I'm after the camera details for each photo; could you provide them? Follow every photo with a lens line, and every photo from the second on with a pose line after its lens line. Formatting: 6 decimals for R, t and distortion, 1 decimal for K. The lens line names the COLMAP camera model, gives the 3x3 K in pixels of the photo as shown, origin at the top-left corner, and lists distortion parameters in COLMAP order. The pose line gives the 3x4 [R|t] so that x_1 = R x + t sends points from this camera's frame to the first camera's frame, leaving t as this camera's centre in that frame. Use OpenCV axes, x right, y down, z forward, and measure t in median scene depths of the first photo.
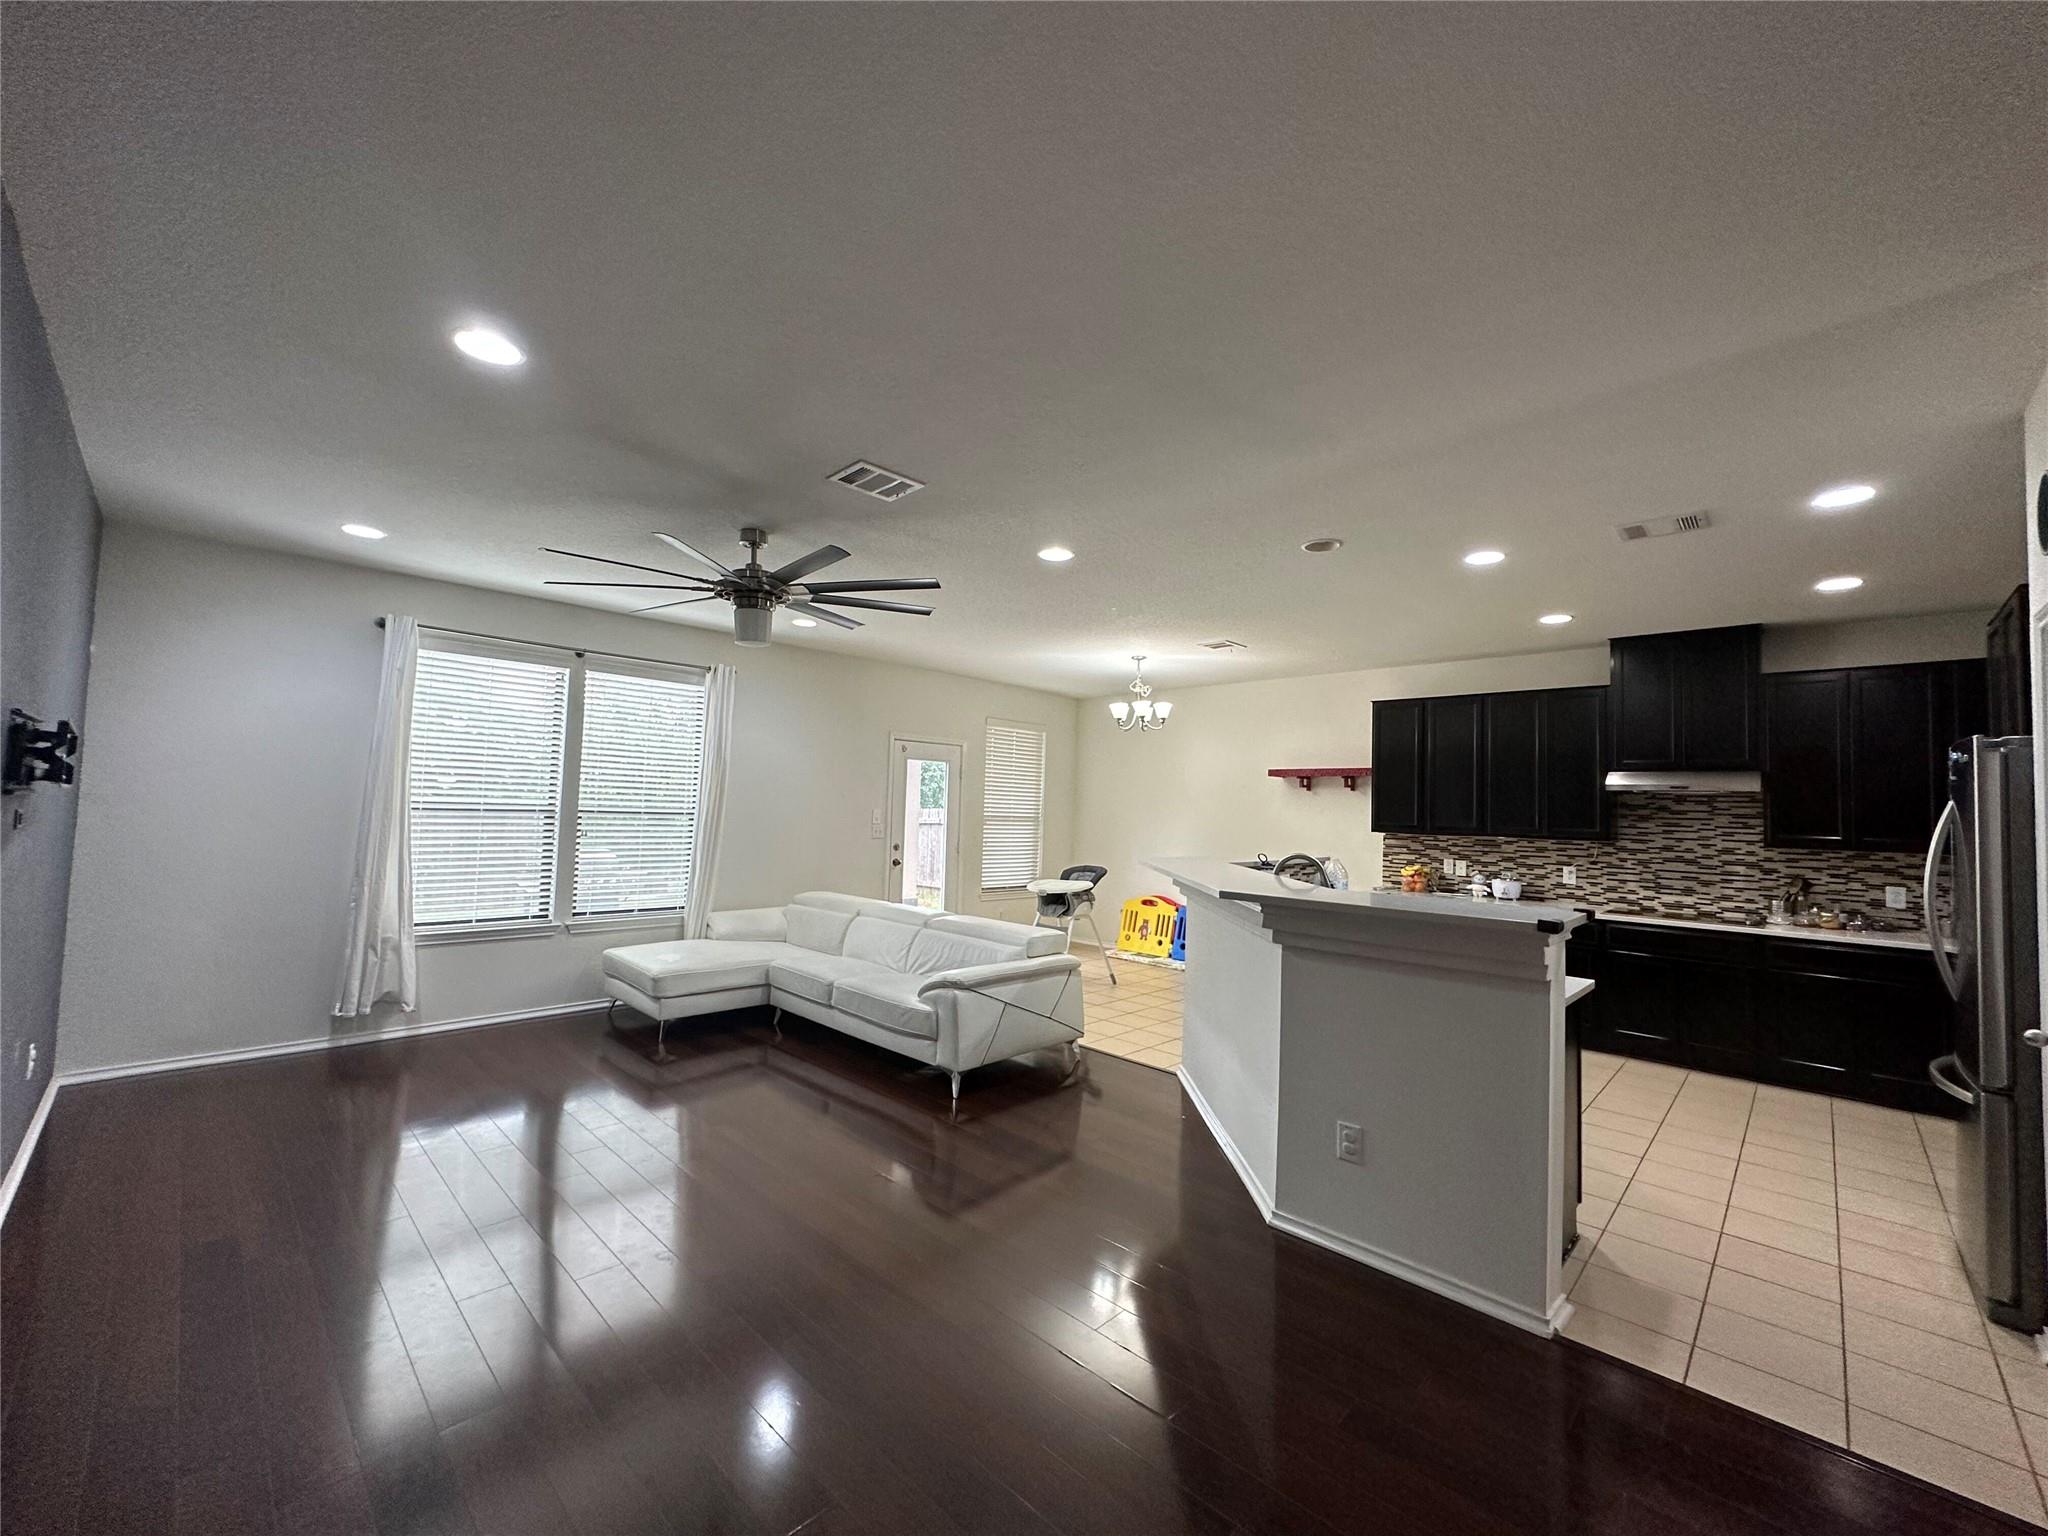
lens RADIAL K [[818.6, 0, 1028.0], [0, 818.6, 769.9], [0, 0, 1]] dist [0.010695, -0.004755]
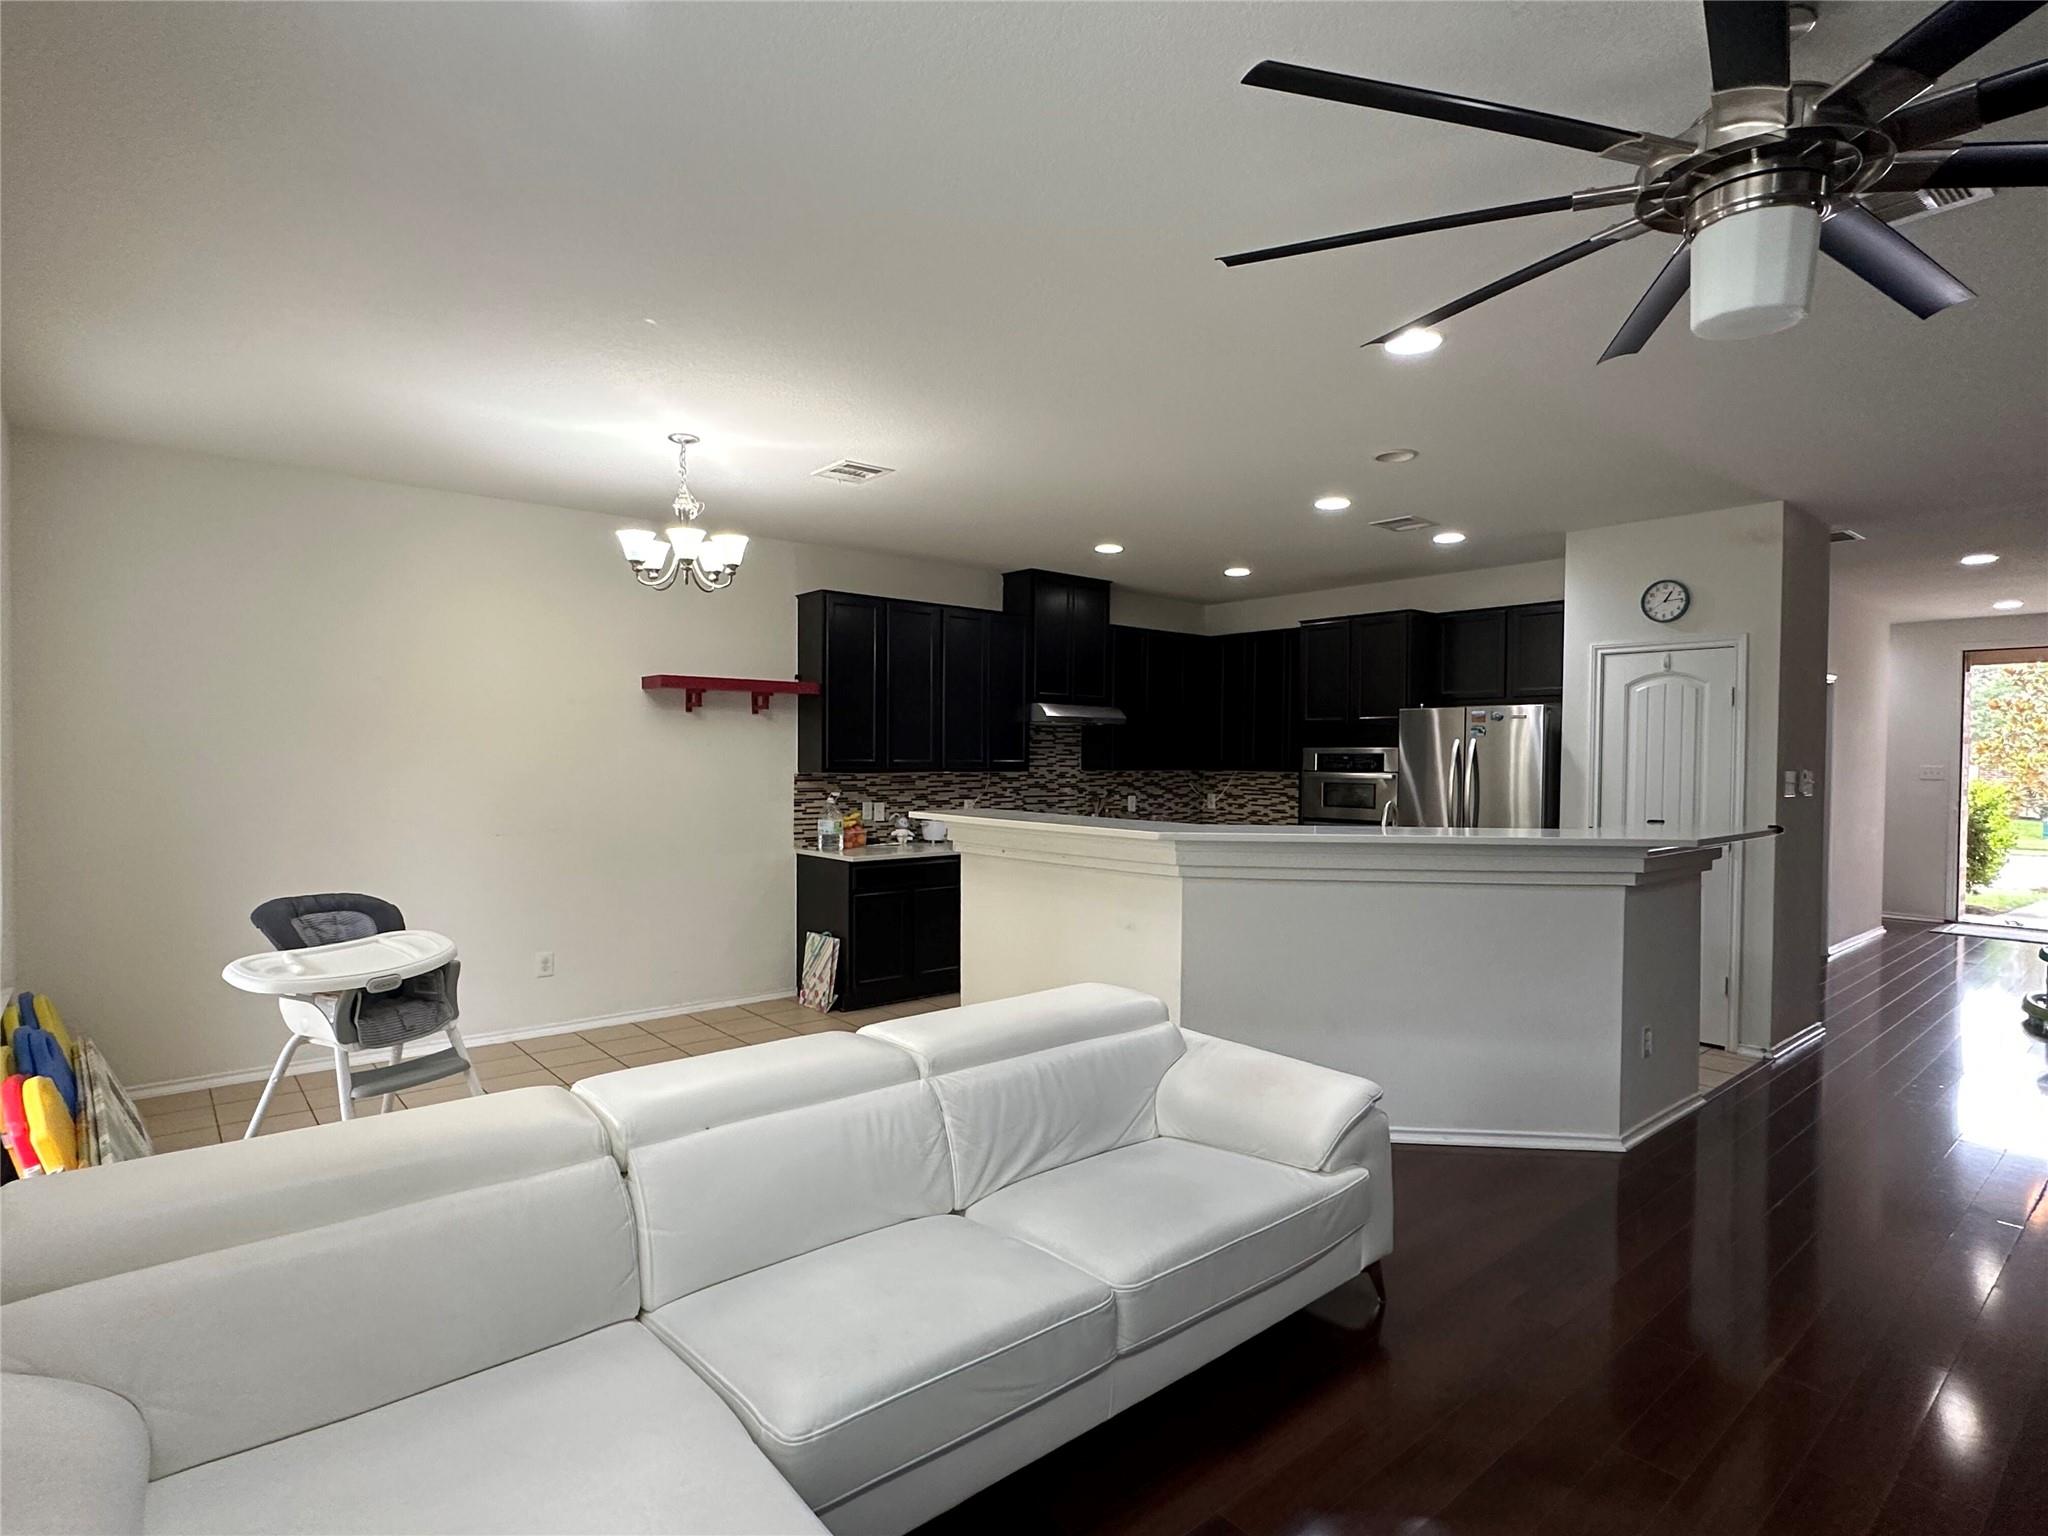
lens RADIAL K [[1046.1, 0, 1032.9], [0, 1046.1, 777.7], [0, 0, 1]] dist [0.001854, 0.000291]
pose [[0.097351, -0.050032, 0.993992, -0.572196], [-0.052321, 0.997097, 0.055313, 0.023595], [-0.993874, -0.057392, 0.094451, 0.875714]]
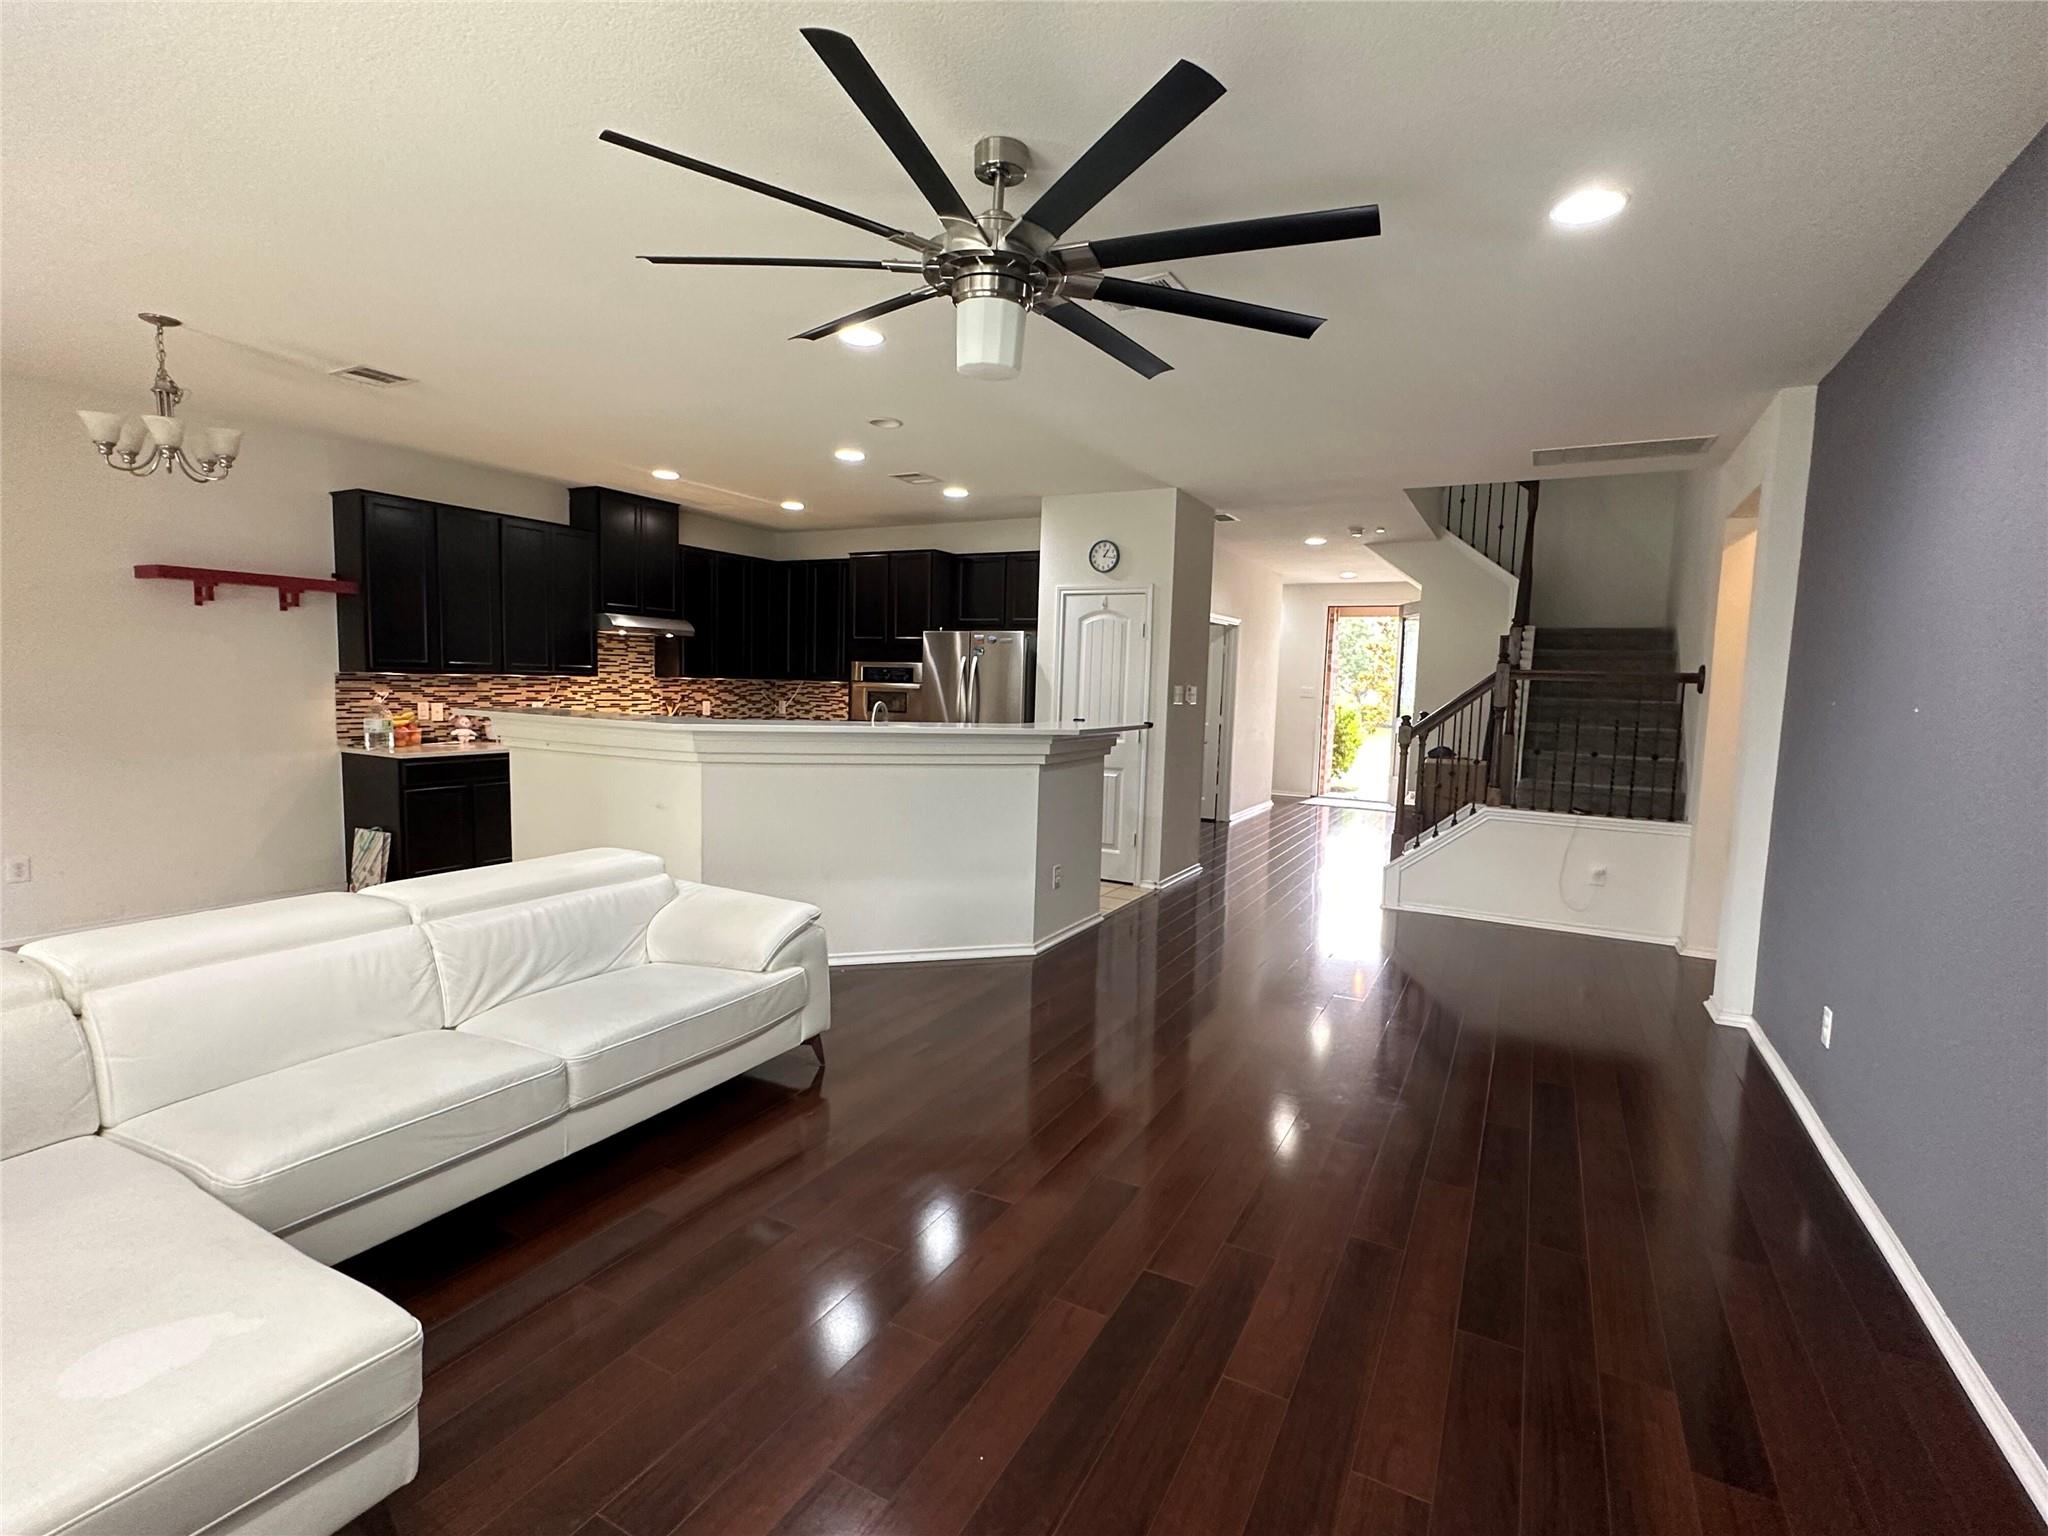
lens RADIAL K [[948.3, 0, 1024.0], [0, 948.3, 768.0], [0, 0, 1]] dist [0.000647, 0.000641]
pose [[-0.262799, -0.126760, 0.956488, -0.671344], [-0.083139, 0.990620, 0.108441, 0.023591], [-0.961262, -0.051023, -0.270873, 0.791956]]
